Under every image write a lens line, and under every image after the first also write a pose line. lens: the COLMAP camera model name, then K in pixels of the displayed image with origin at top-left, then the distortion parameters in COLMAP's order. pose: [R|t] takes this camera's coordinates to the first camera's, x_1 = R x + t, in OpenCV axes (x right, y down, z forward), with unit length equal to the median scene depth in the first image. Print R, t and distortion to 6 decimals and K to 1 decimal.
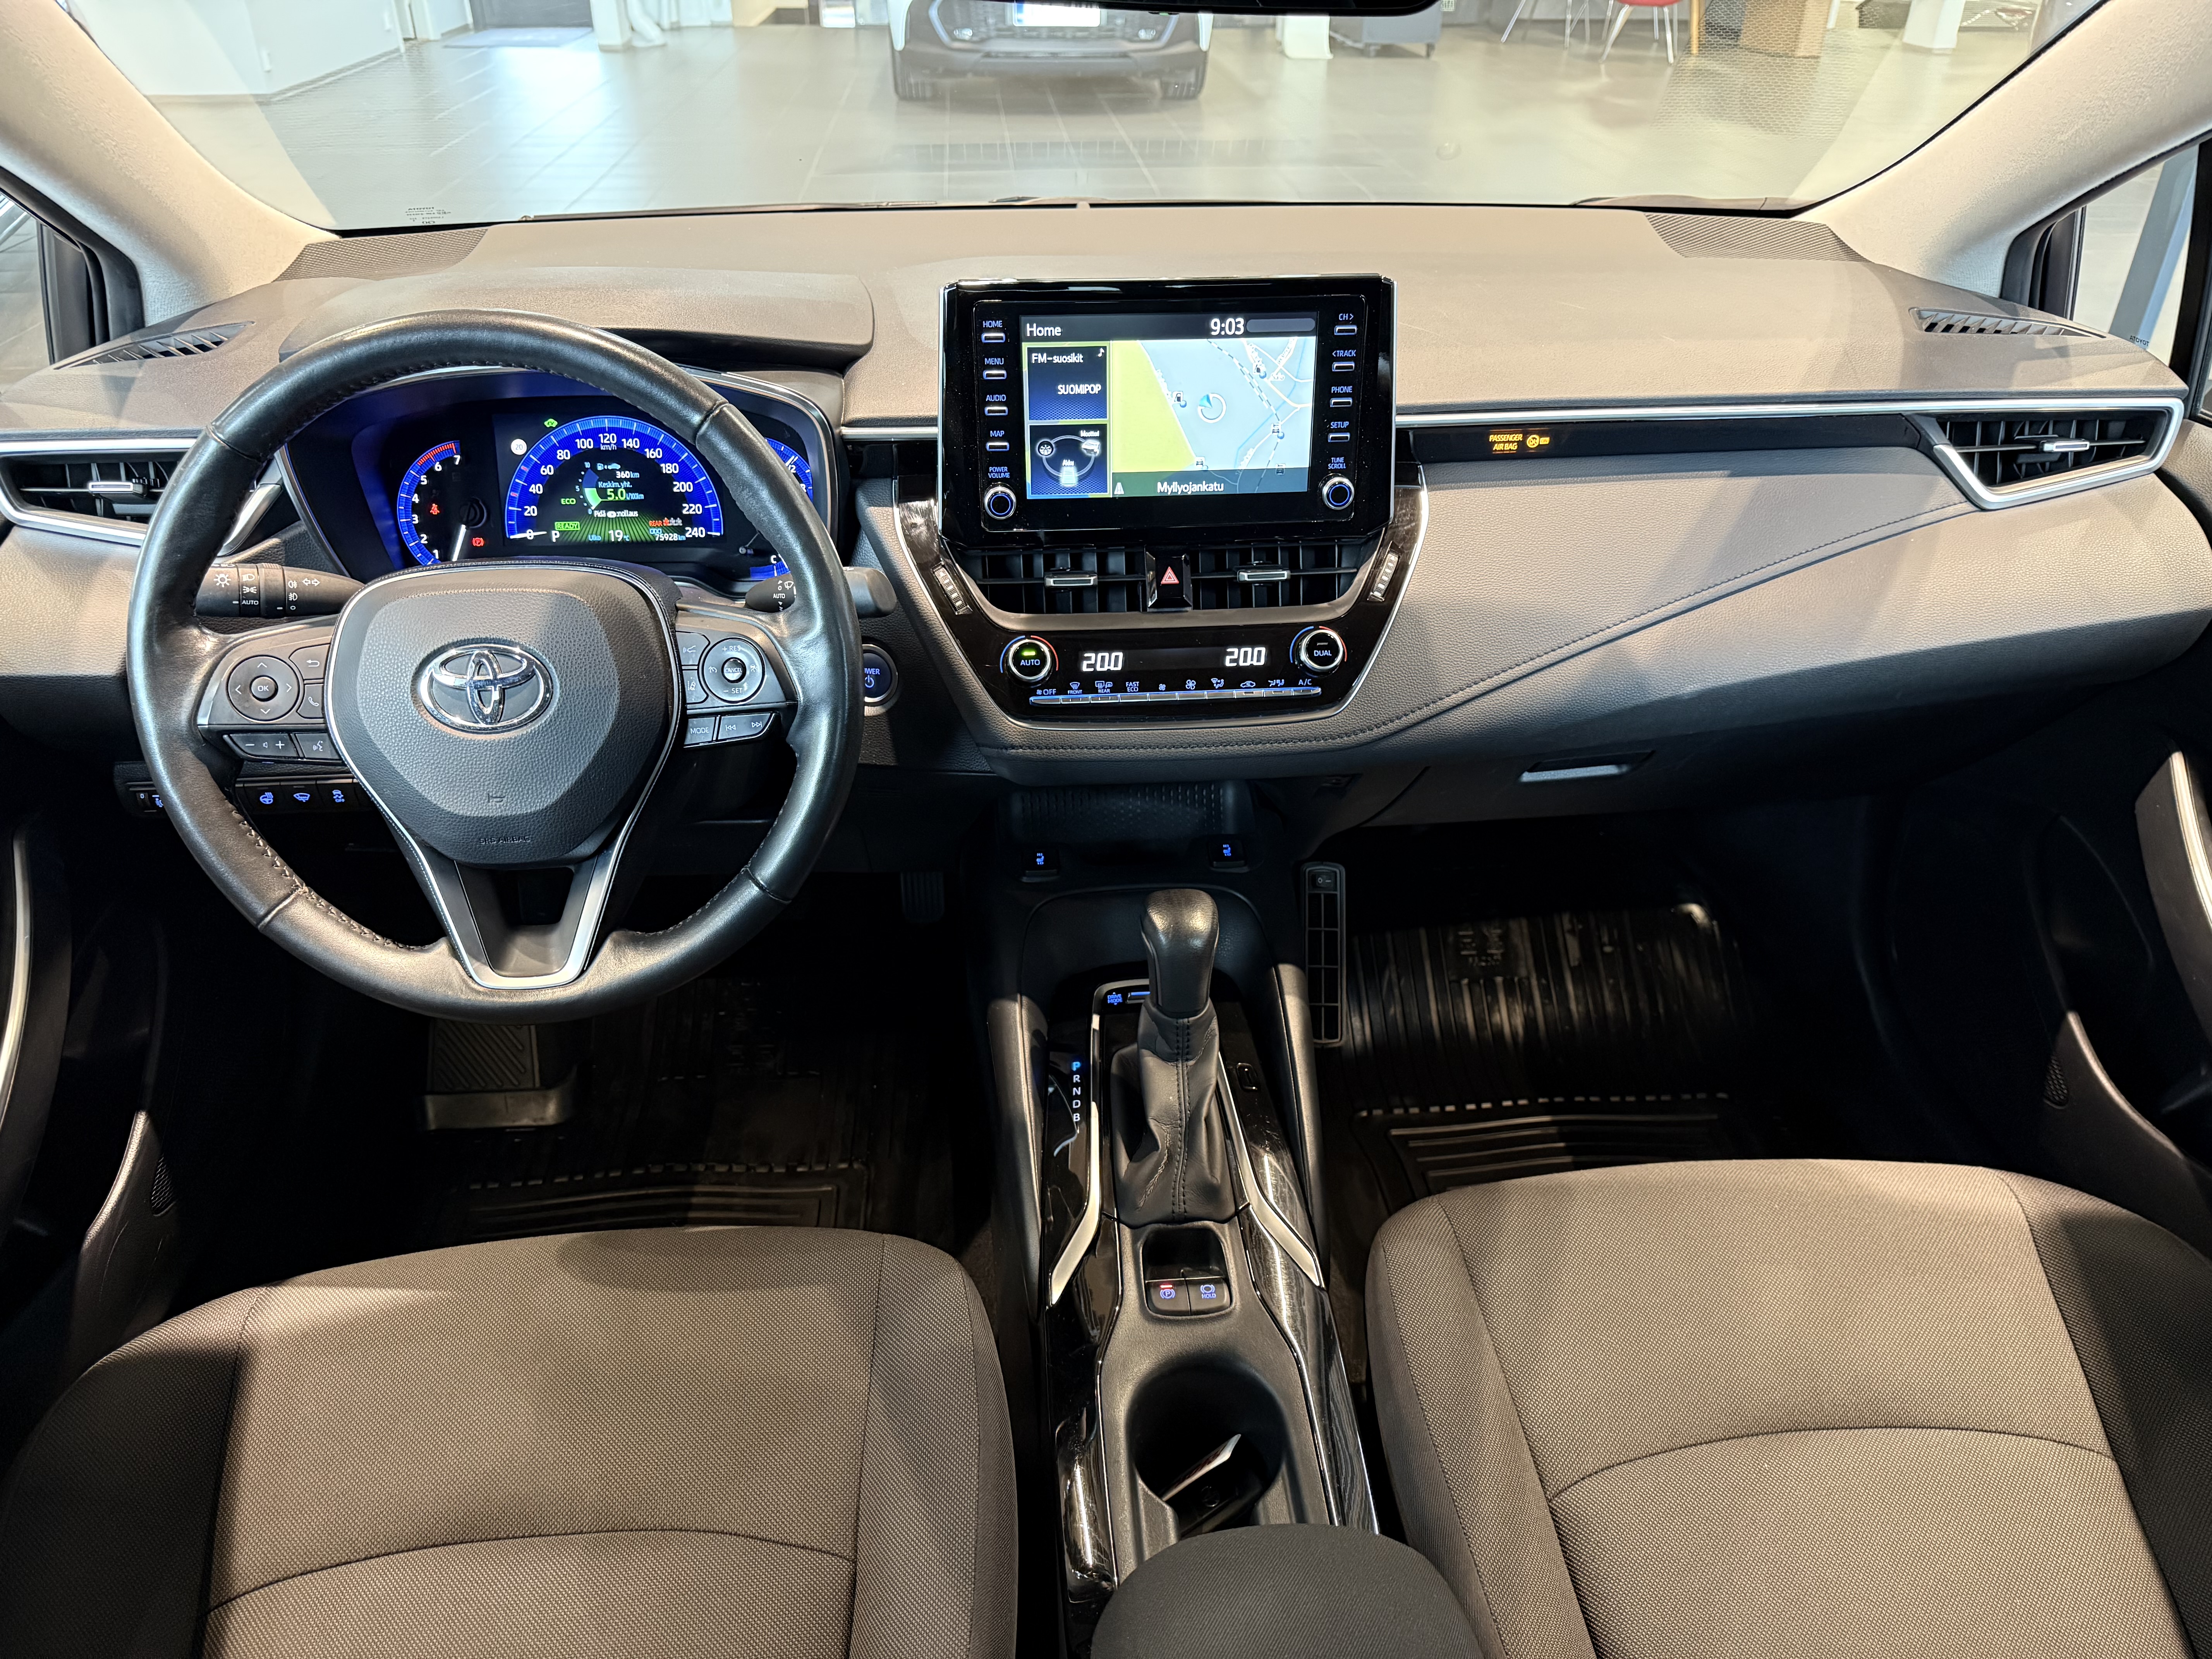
lens RADIAL K [[1612.2, 0, 1115.5], [0, 1612.2, 844.2], [0, 0, 1]] dist [0.217481, -0.480291]
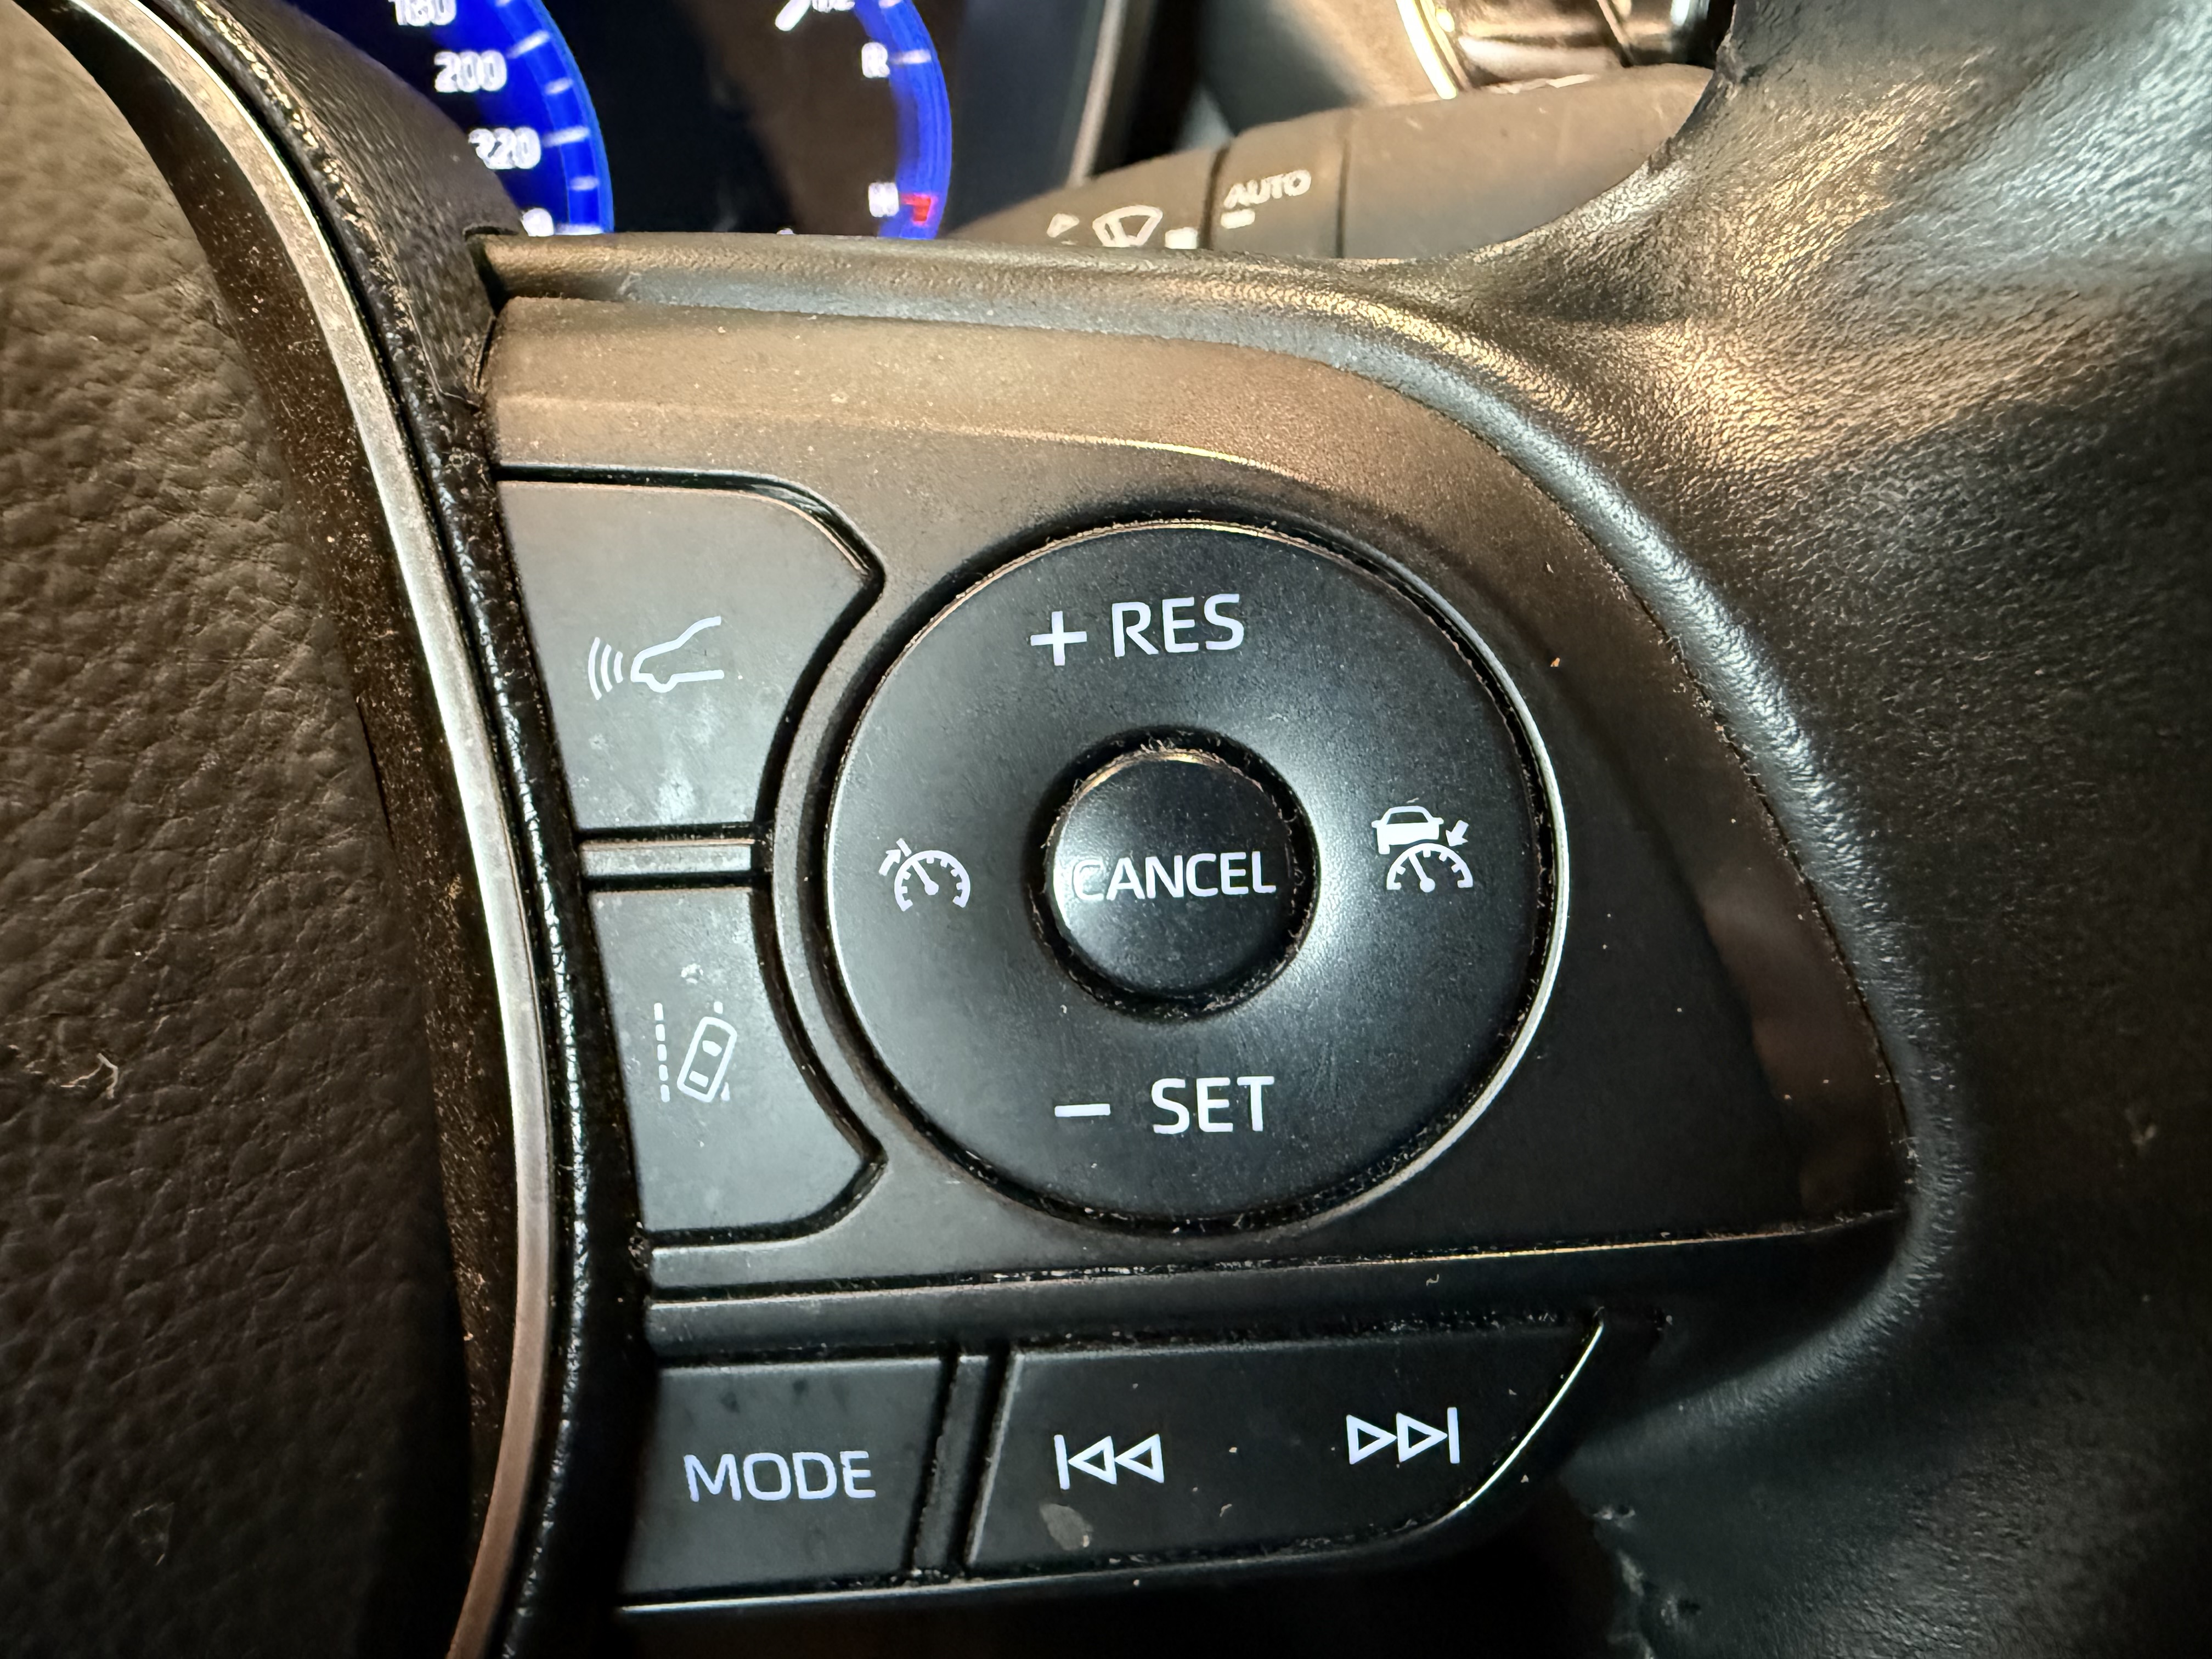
lens RADIAL K [[1568.7, 0, 1106.0], [0, 1568.7, 829.5], [0, 0, 1]] dist [-0.005083, -0.002632]
pose [[0.991473, -0.042498, 0.123187, -0.212390], [0.038583, 0.998677, 0.034000, -0.096275], [-0.124469, -0.028957, 0.991801, 0.782348]]
